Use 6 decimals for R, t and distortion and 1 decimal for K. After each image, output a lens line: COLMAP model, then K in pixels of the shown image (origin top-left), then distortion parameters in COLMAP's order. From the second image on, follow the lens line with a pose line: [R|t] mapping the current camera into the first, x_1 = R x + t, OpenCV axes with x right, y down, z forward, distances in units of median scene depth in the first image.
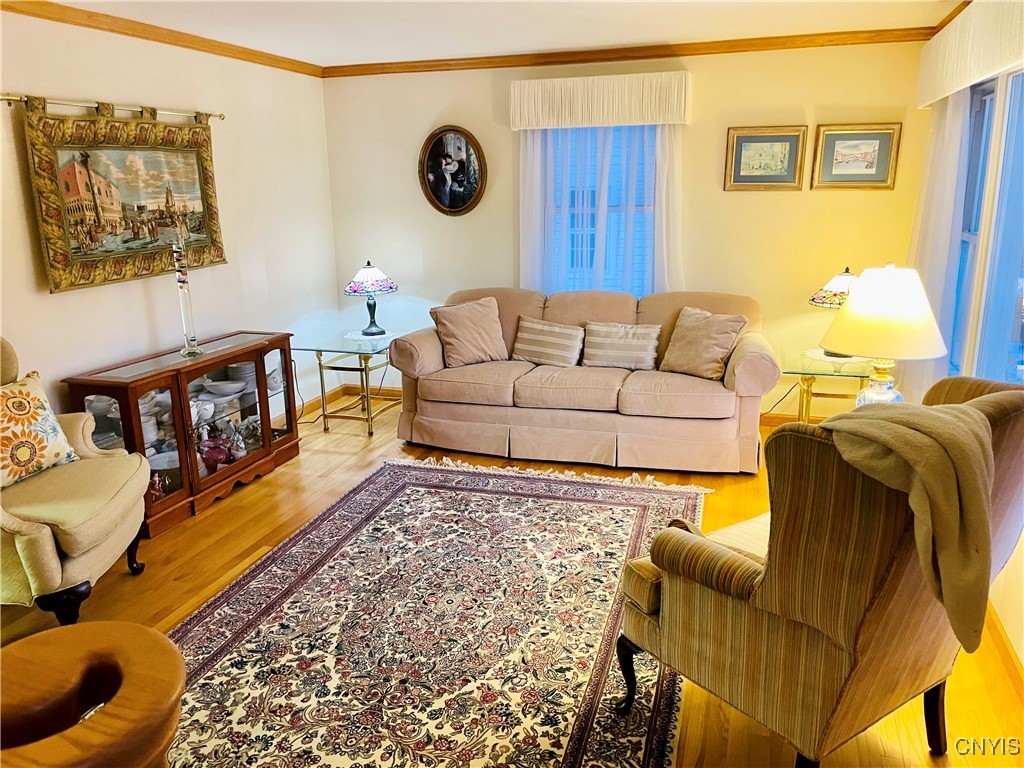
lens RADIAL K [[779.0, 0, 513.6], [0, 779.0, 384.3], [0, 0, 1]] dist [0.065269, -0.079098]
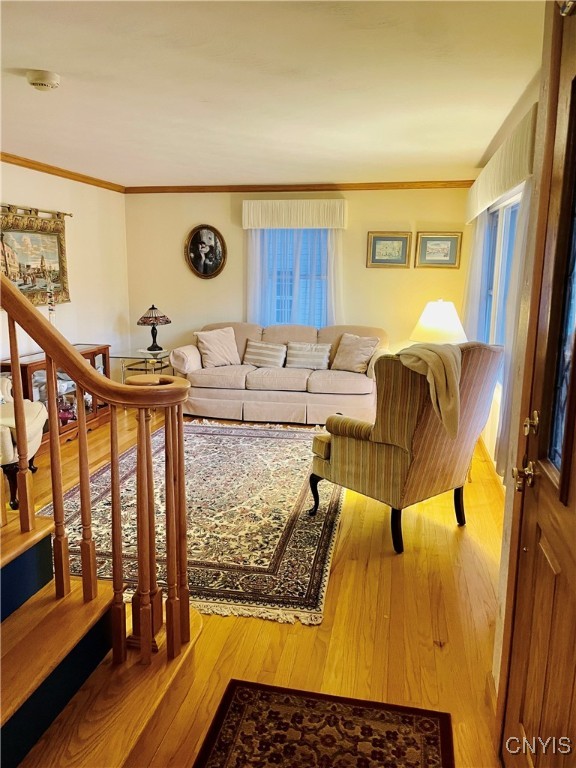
lens RADIAL K [[584.3, 0, 287.8], [0, 584.3, 377.0], [0, 0, 1]] dist [0.065269, -0.079098]
pose [[0.994119, 0.005295, 0.108166, -0.058177], [0.002288, 0.997554, -0.069863, 0.114065], [-0.108271, 0.069699, 0.991675, -0.333376]]
